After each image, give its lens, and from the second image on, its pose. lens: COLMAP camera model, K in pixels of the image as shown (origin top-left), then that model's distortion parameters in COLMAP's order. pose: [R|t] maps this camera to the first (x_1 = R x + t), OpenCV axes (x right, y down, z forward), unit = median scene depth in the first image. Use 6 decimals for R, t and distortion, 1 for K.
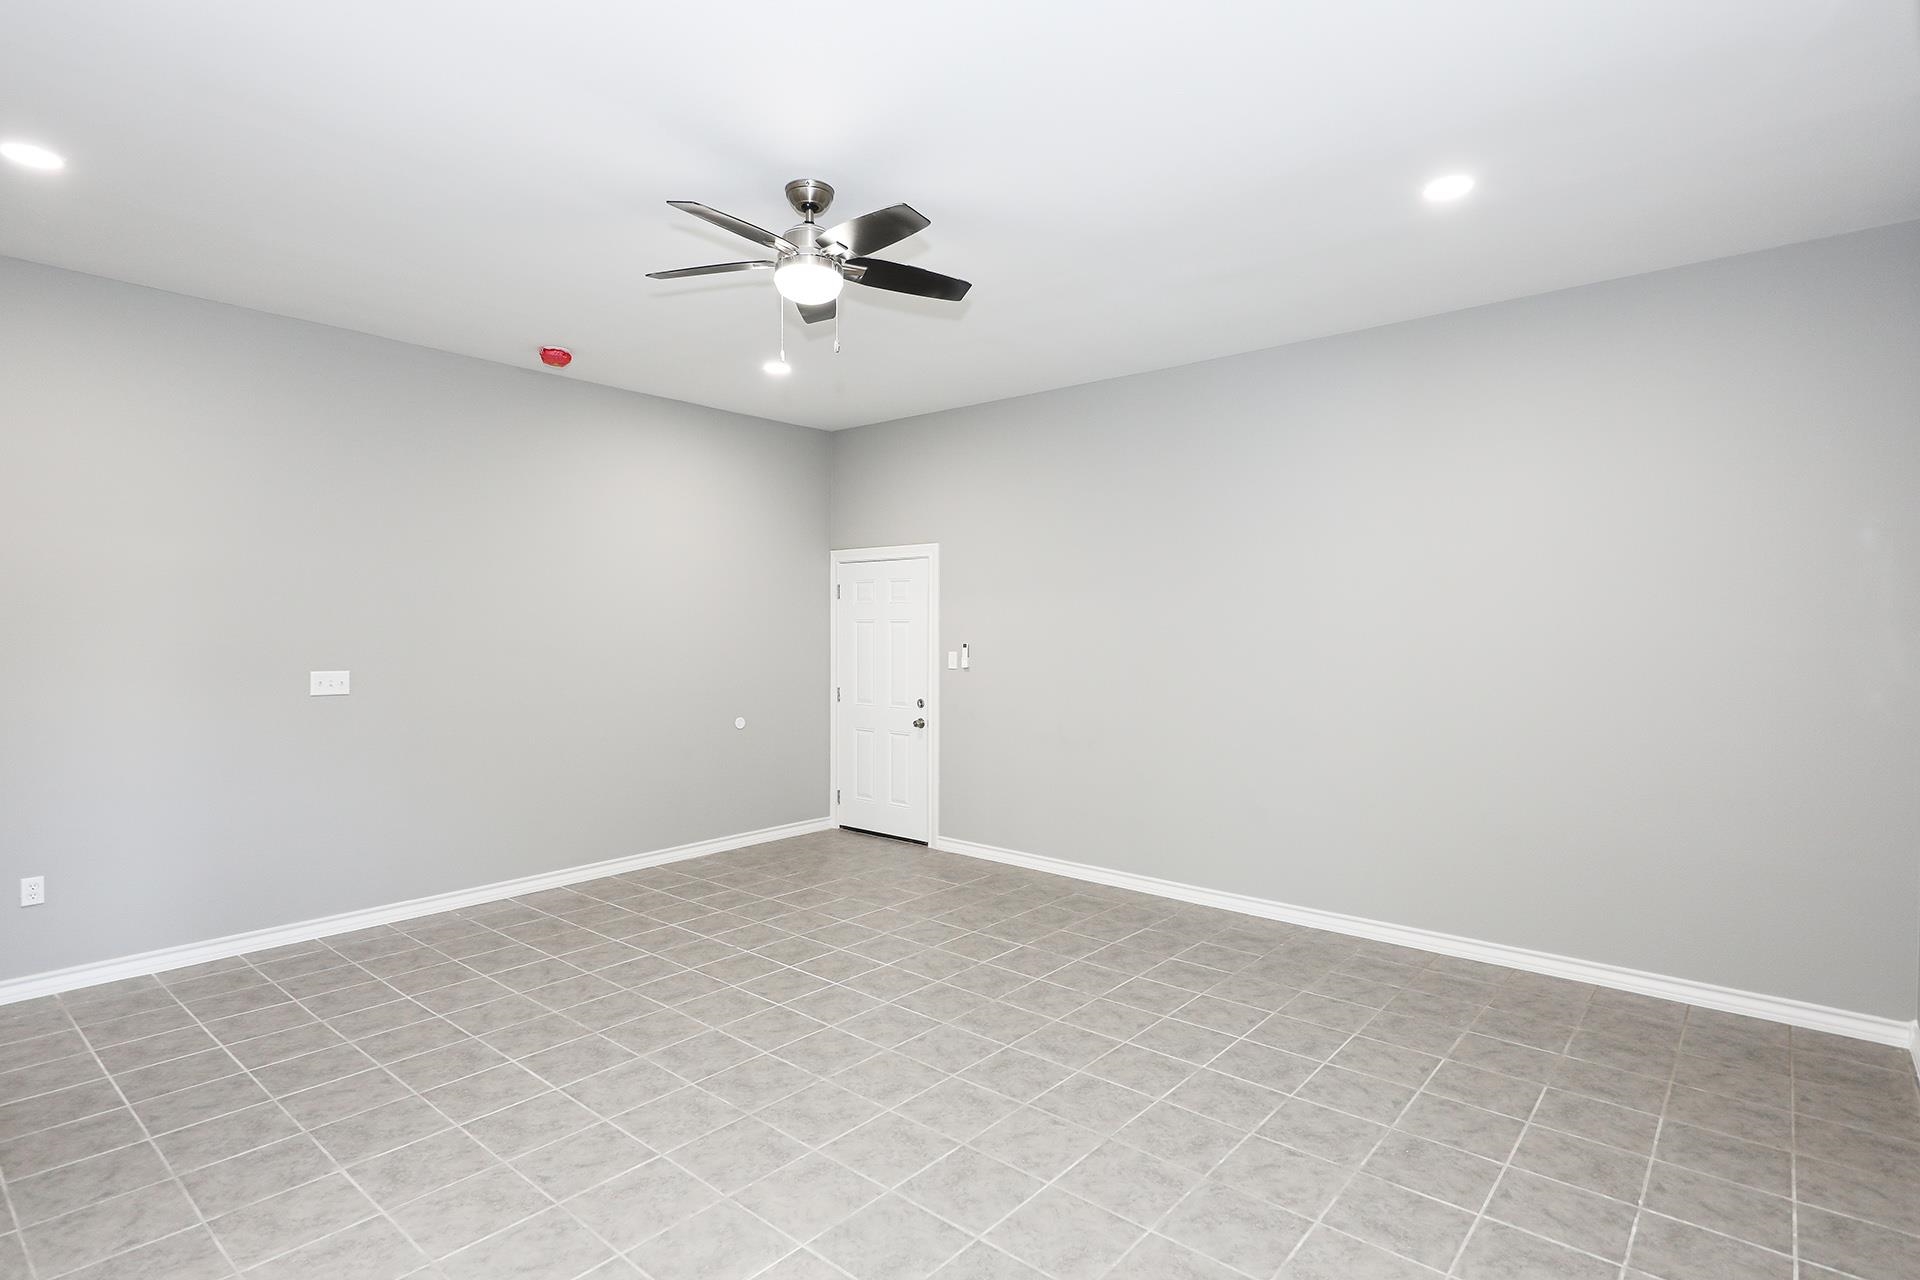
lens RADIAL K [[973.8, 0, 940.1], [0, 973.8, 636.3], [0, 0, 1]] dist [0.018470, -0.006502]
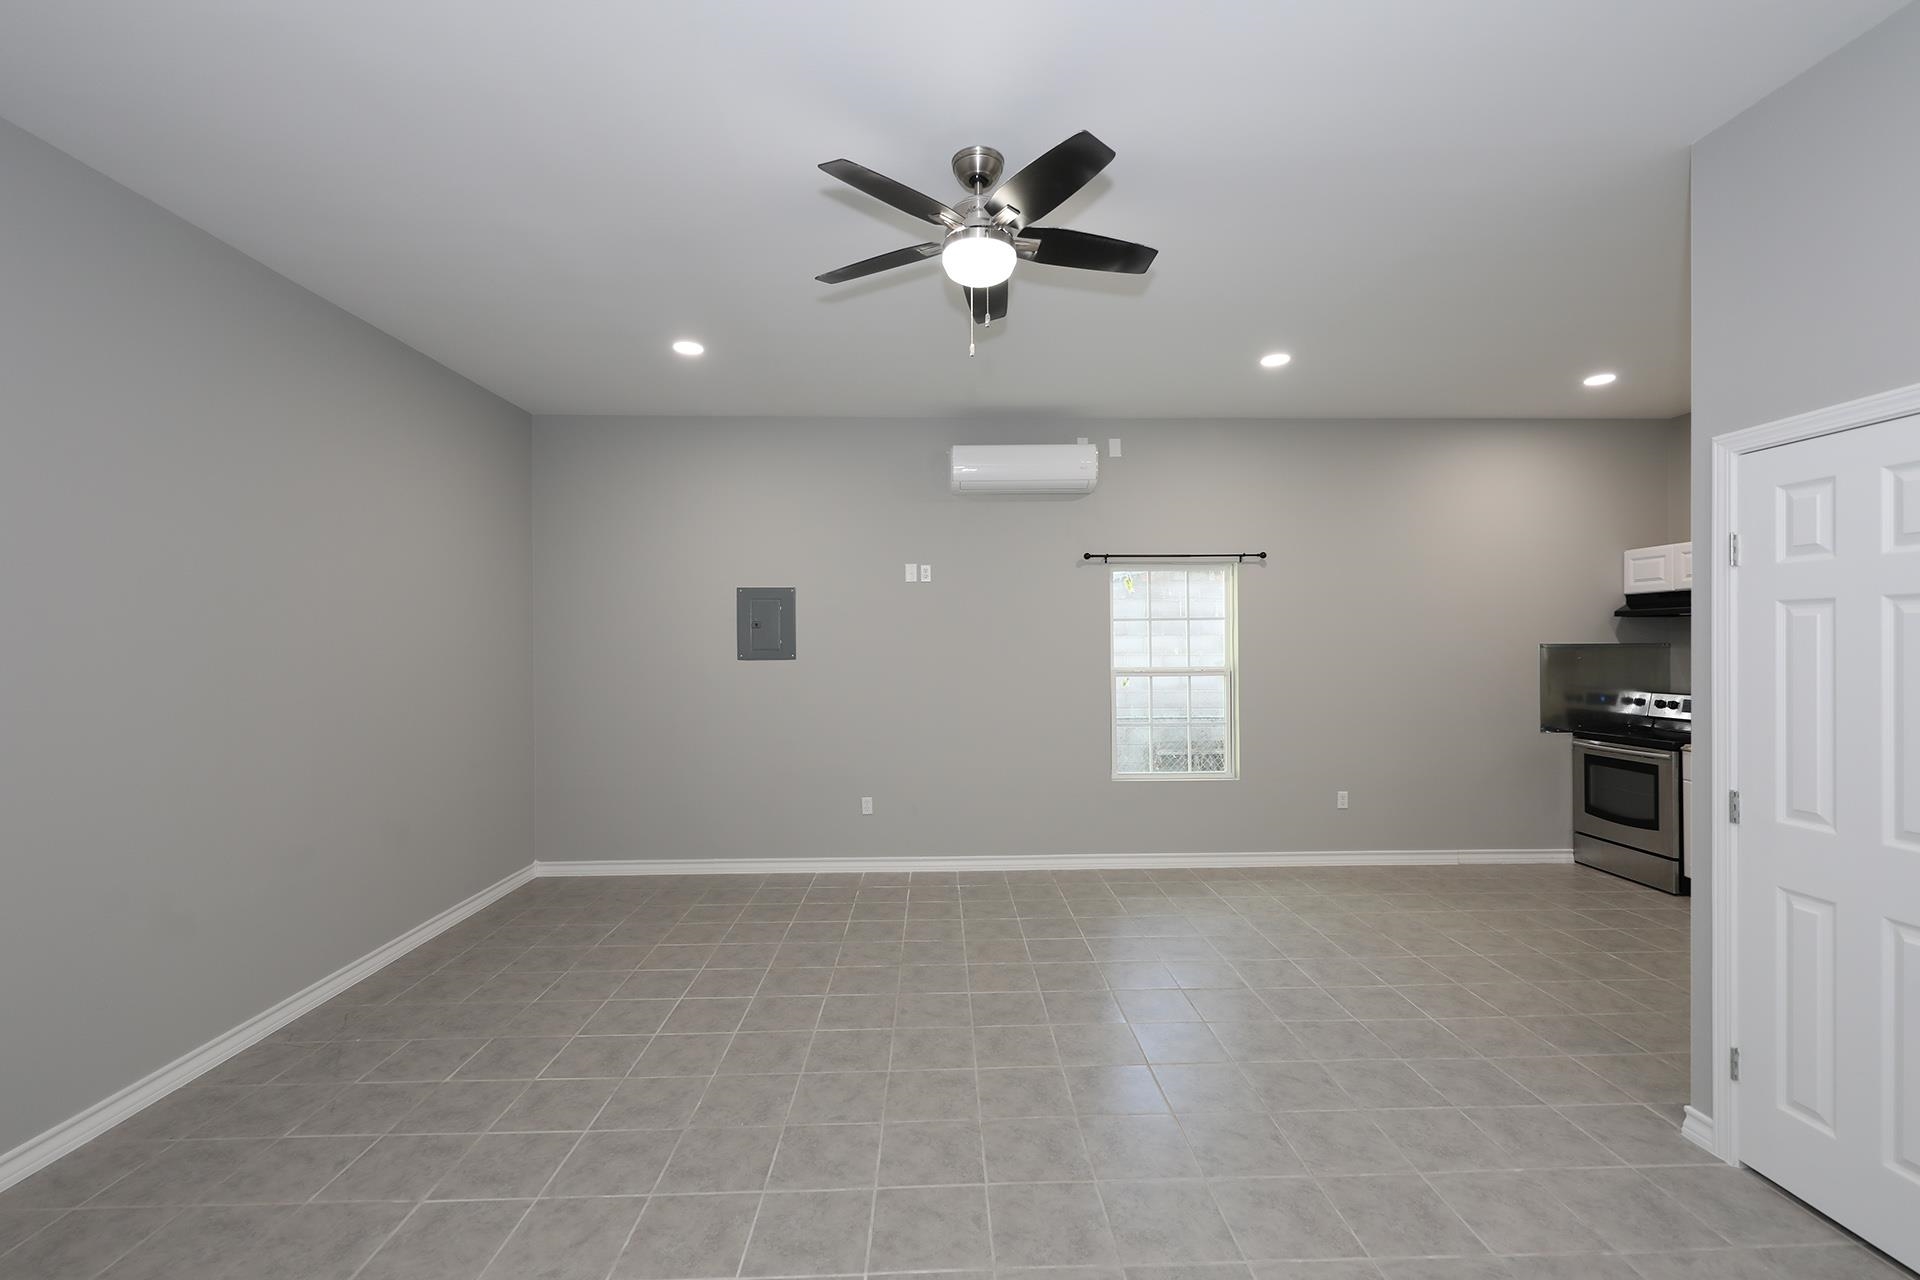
lens RADIAL K [[829.6, 0, 960.6], [0, 829.6, 643.0], [0, 0, 1]] dist [0.012666, -0.004636]
pose [[-0.693922, 0.000314, 0.720051, -0.656082], [0.007948, 0.999942, 0.007224, -0.014754], [-0.720007, 0.010736, -0.693884, 1.497290]]
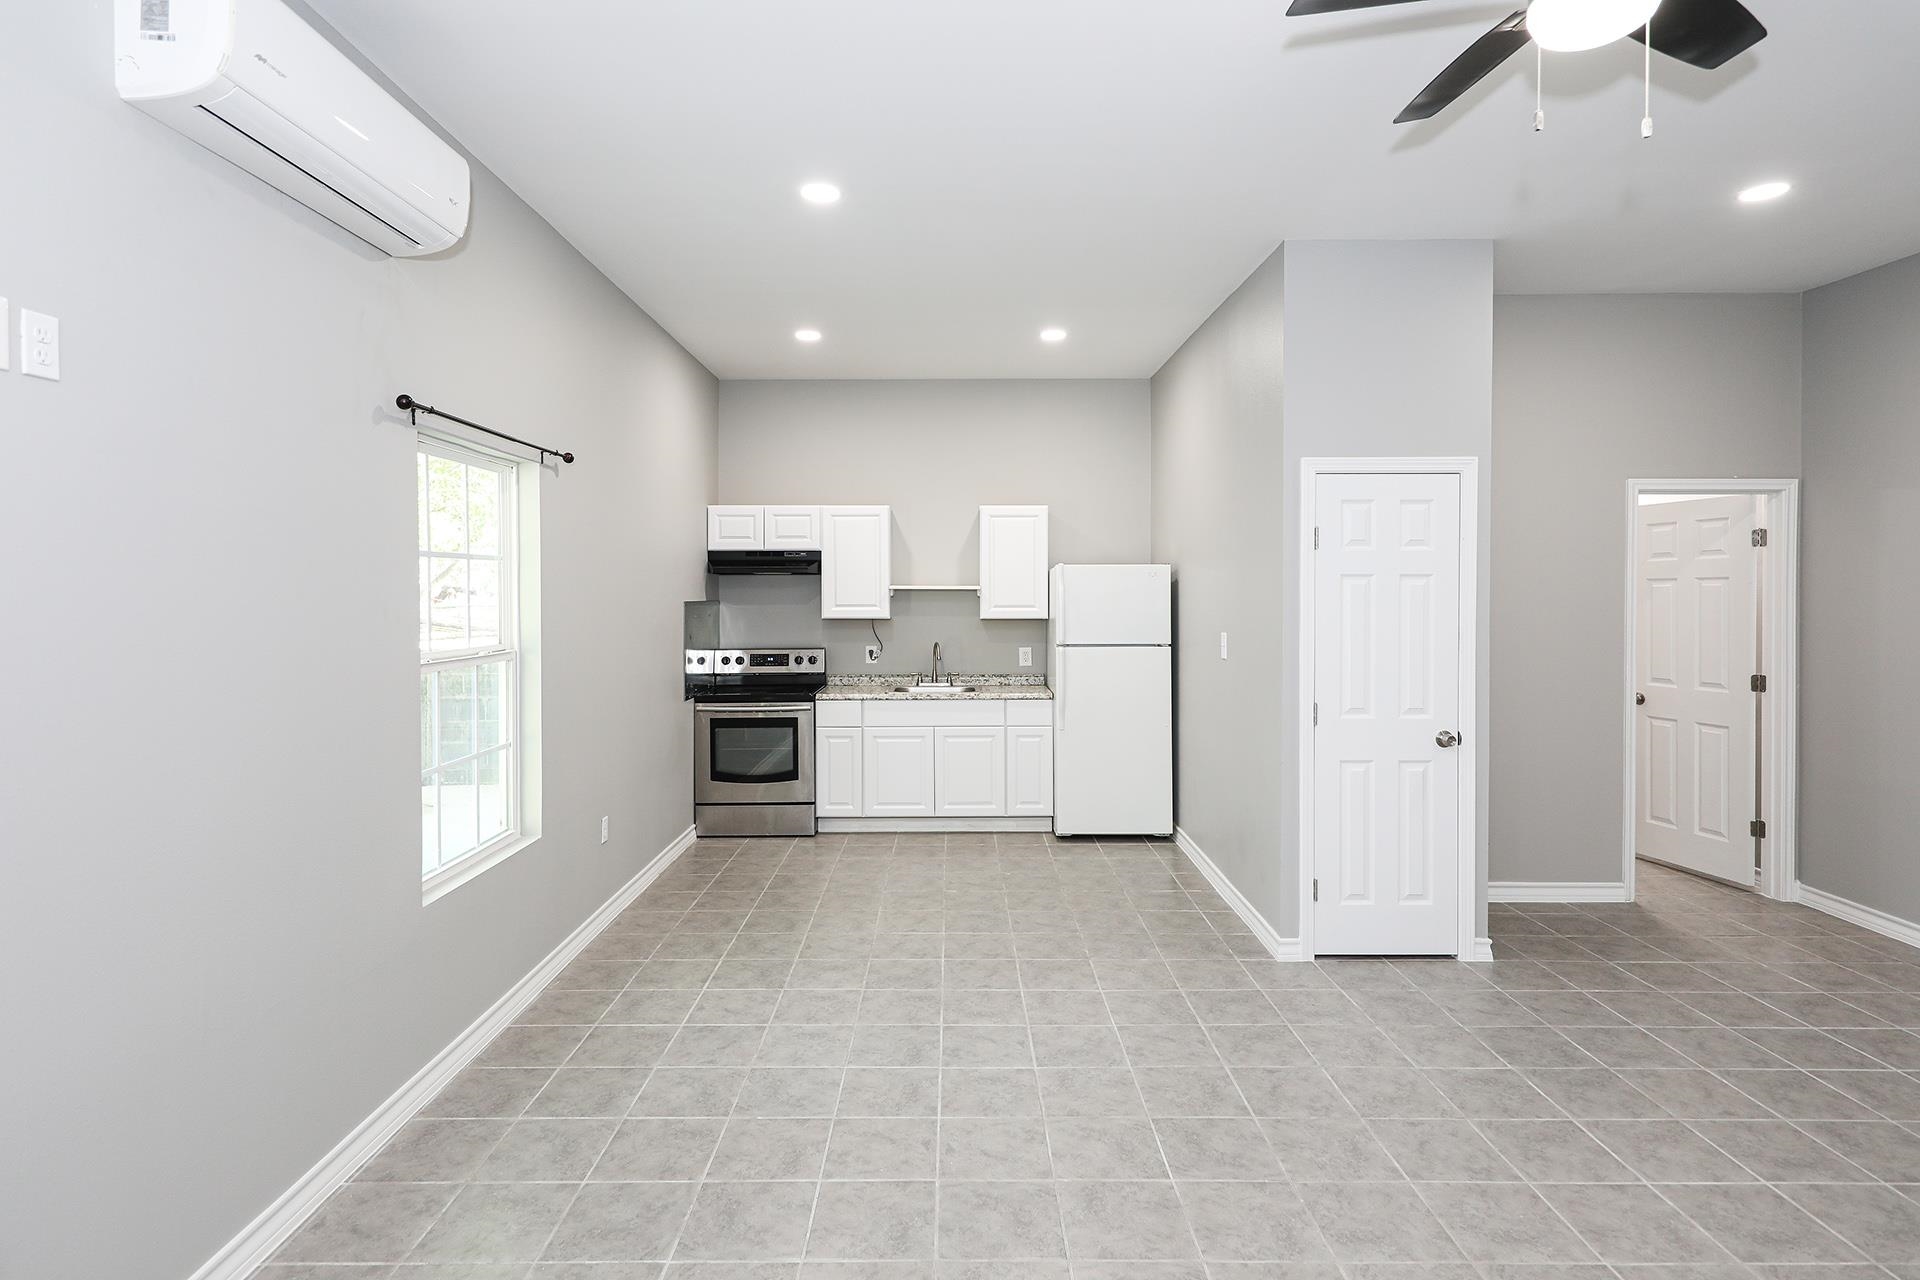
lens RADIAL K [[973.8, 0, 983.9], [0, 973.8, 599.0], [0, 0, 1]] dist [0.018470, -0.006502]
pose [[-0.731878, 0.001453, -0.681435, 0.515596], [-0.006952, 0.999930, 0.009598, -0.016288], [0.681401, 0.011762, -0.731816, 1.139855]]
